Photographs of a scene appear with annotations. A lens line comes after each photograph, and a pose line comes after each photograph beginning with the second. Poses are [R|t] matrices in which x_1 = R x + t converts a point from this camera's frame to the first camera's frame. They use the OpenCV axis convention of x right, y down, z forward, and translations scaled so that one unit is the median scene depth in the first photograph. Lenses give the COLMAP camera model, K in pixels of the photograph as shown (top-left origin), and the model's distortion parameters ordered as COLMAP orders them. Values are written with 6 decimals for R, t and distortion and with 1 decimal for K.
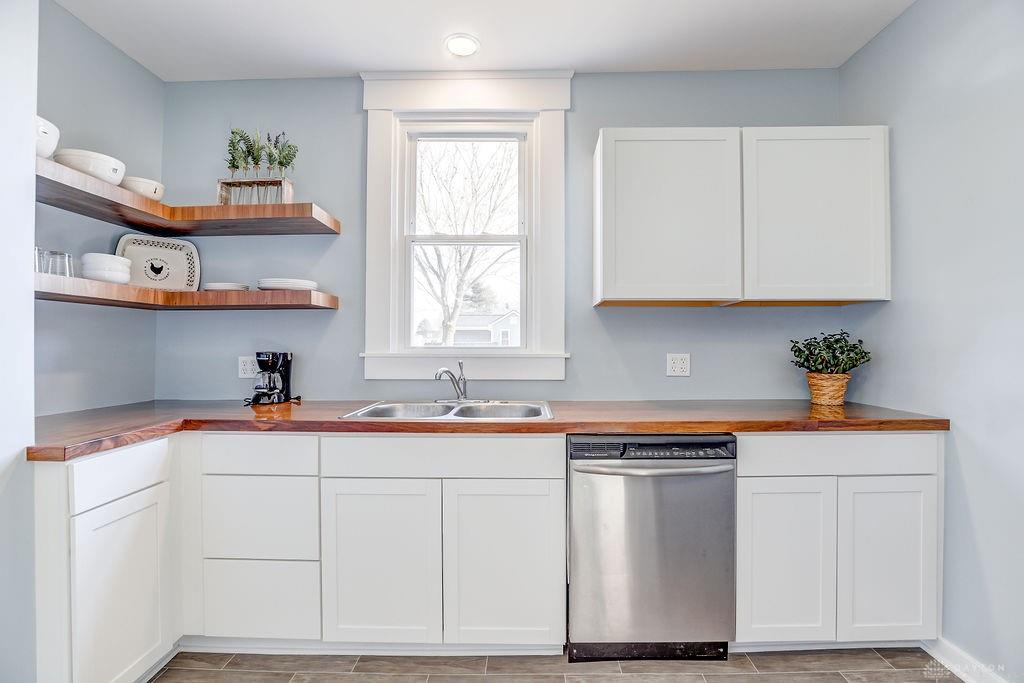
lens RADIAL K [[469.7, 0, 518.5], [0, 469.7, 341.0], [0, 0, 1]] dist [-0.031135, 0.001885]
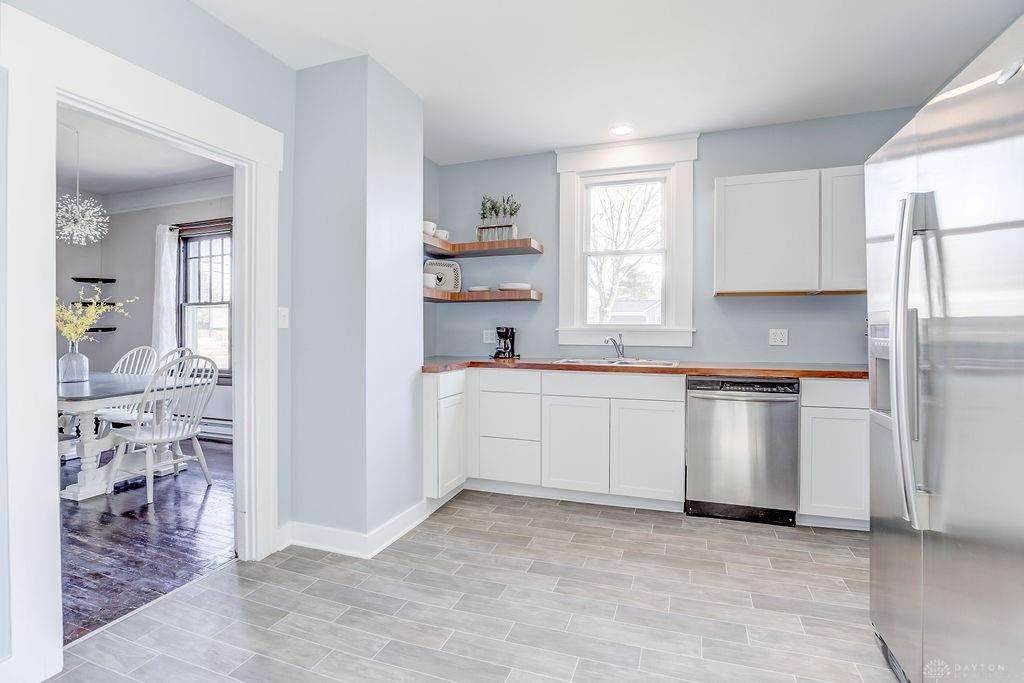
lens RADIAL K [[475.9, 0, 517.2], [0, 475.9, 330.2], [0, 0, 1]] dist [-0.037805, 0.008006]
pose [[0.947630, 0.003901, -0.319346, 0.057068], [-0.001785, 0.999974, 0.006918, 0.023797], [0.319365, -0.005986, 0.947613, -0.615980]]
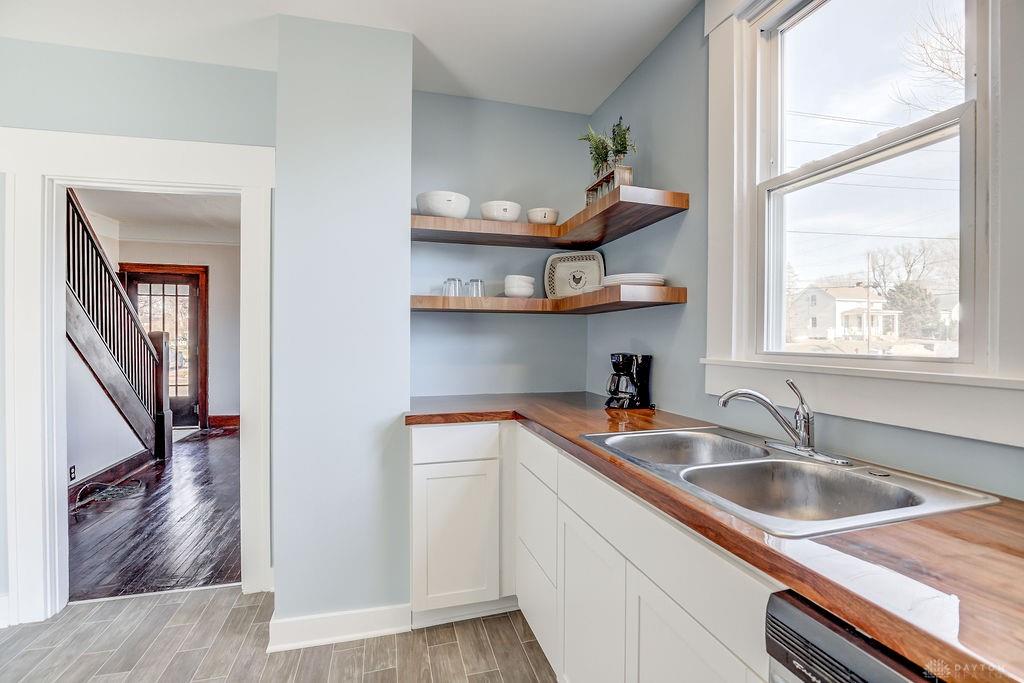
lens RADIAL K [[469.7, 0, 518.5], [0, 469.7, 341.0], [0, 0, 1]] dist [-0.031135, 0.001885]
pose [[0.289785, 0.006163, -0.957072, 0.324978], [0.007140, 0.999938, 0.008601, -0.012364], [0.957065, -0.009326, 0.289723, 0.535515]]
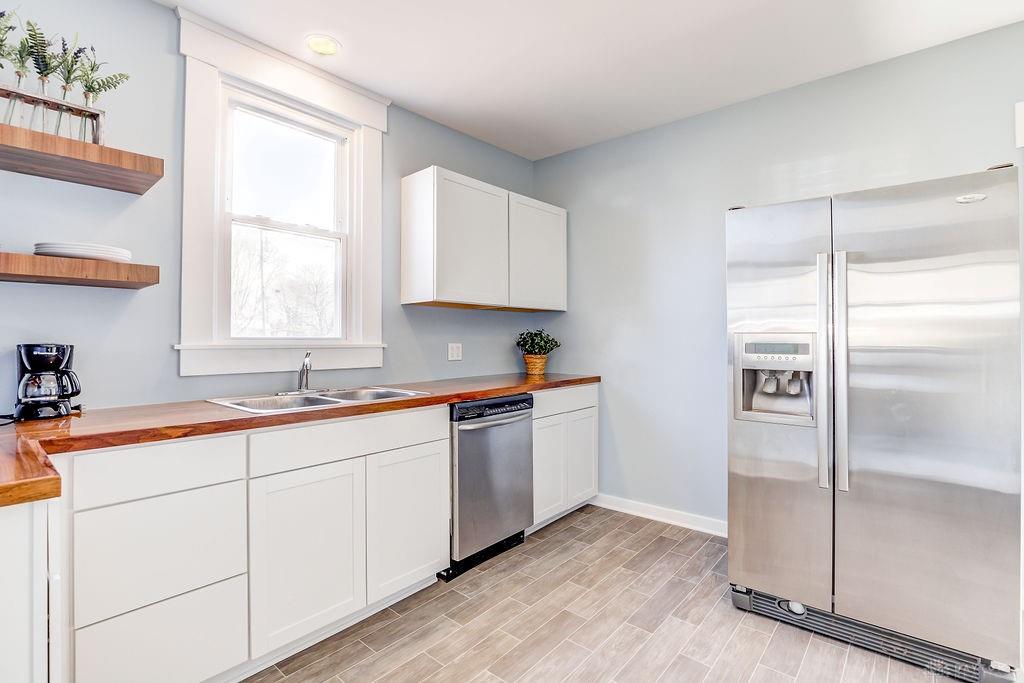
lens RADIAL K [[475.9, 0, 517.2], [0, 475.9, 330.2], [0, 0, 1]] dist [-0.037805, 0.008006]
pose [[0.635536, 0.014487, 0.771935, -0.636299], [-0.003917, 0.999872, -0.015540, 0.011028], [-0.772061, 0.006853, 0.635511, 0.010395]]
